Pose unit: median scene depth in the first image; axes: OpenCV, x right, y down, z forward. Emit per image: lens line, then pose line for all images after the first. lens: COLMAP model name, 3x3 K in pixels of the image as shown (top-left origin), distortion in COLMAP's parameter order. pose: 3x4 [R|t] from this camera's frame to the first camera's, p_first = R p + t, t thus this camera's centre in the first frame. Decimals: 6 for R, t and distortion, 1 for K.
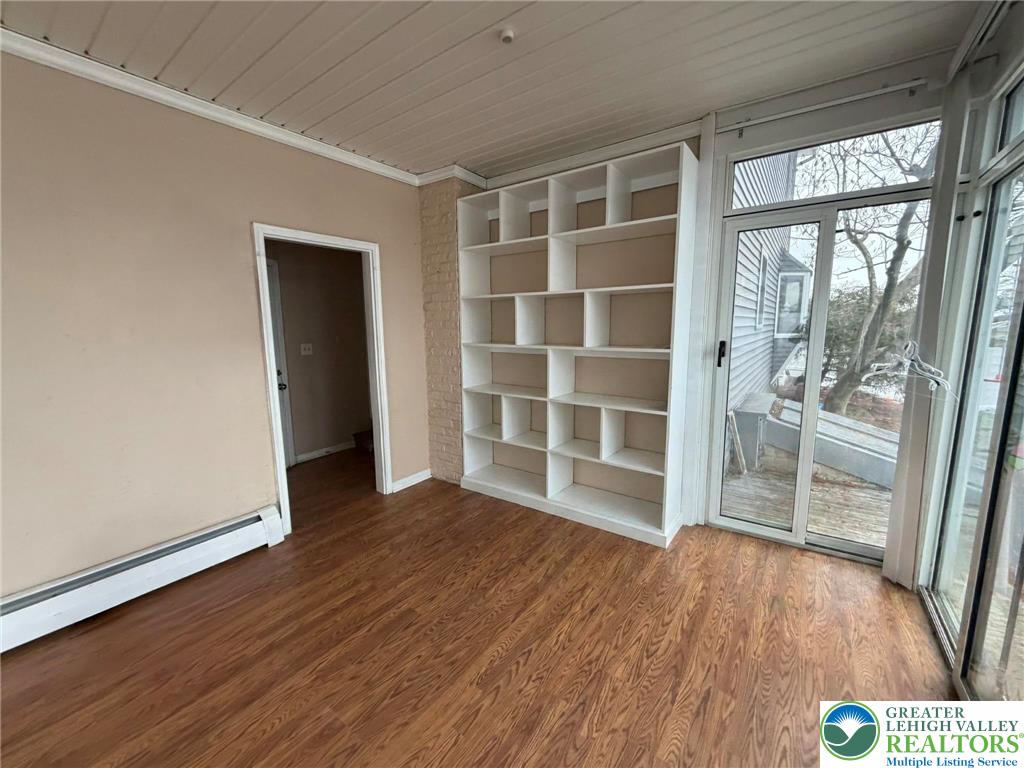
lens RADIAL K [[408.1, 0, 512.0], [0, 408.1, 384.0], [0, 0, 1]] dist [-0.002141, 0.000450]
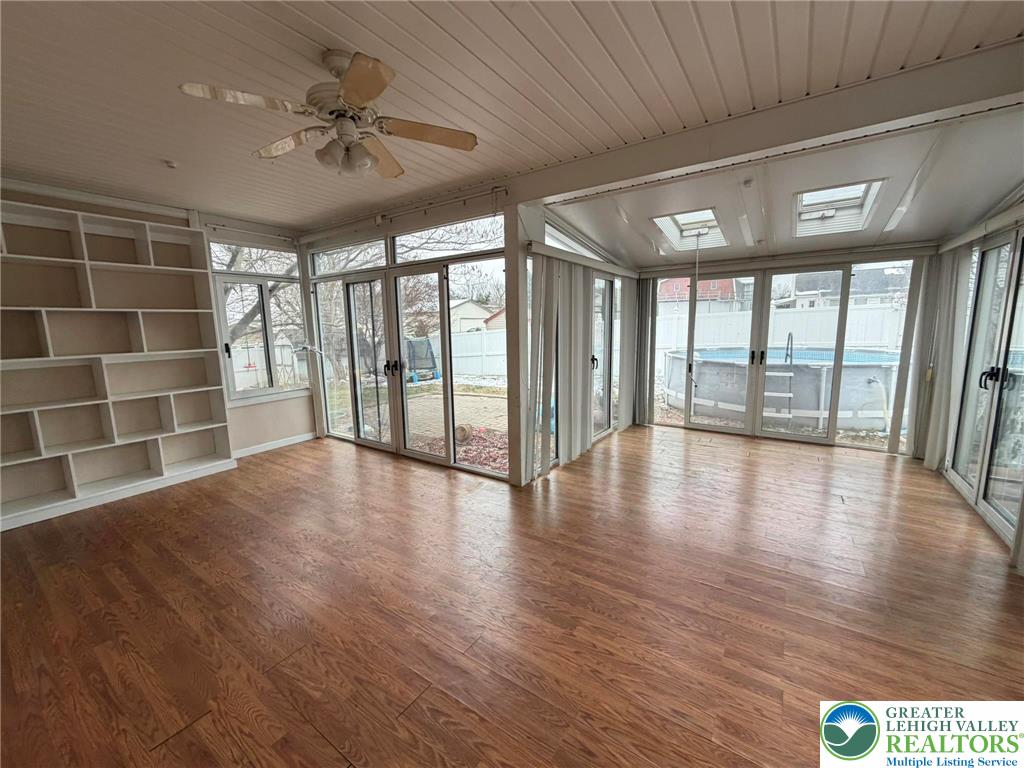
lens RADIAL K [[408.1, 0, 512.0], [0, 408.1, 384.0], [0, 0, 1]] dist [-0.002141, 0.000450]
pose [[-0.019033, -0.138894, 0.990124, -1.126534], [0.154894, 0.977938, 0.140162, 0.006526], [-0.987748, 0.156032, 0.002900, -0.162307]]
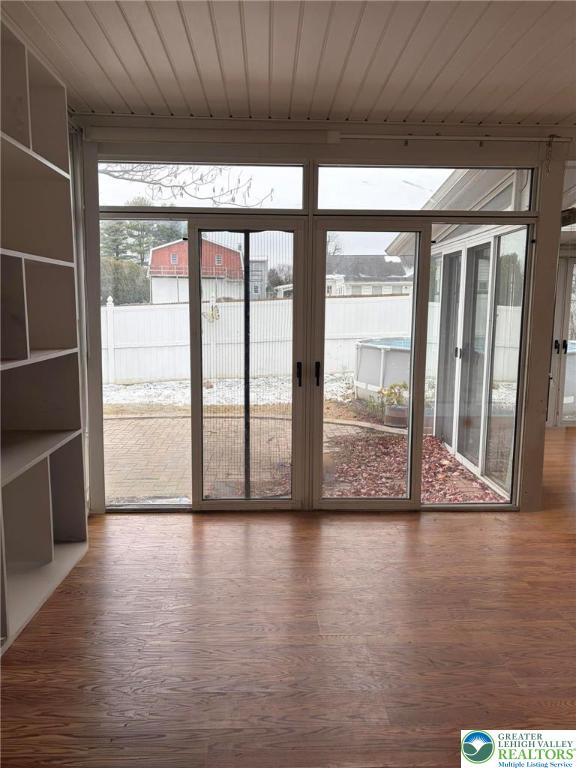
lens RADIAL K [[571.4, 0, 288.0], [0, 571.4, 384.0], [0, 0, 1]] dist [0.006539, 0.001822]
pose [[-0.613942, -0.109170, 0.781765, -0.610782], [0.100728, 0.971458, 0.214764, -0.180353], [-0.782898, 0.210598, -0.585423, 1.124677]]
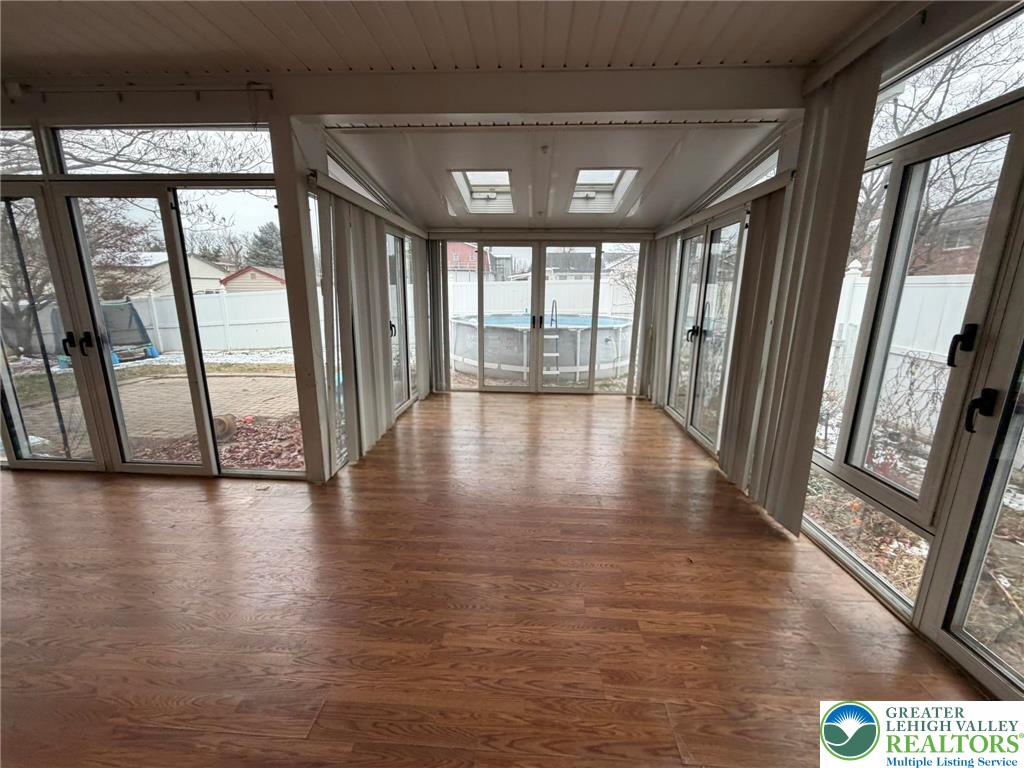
lens RADIAL K [[408.1, 0, 512.0], [0, 408.1, 384.0], [0, 0, 1]] dist [-0.002141, 0.000450]
pose [[-0.539213, -0.187728, 0.820980, -0.974121], [0.106028, 0.951950, 0.287314, 0.014478], [-0.835469, 0.241970, -0.493399, -0.082553]]
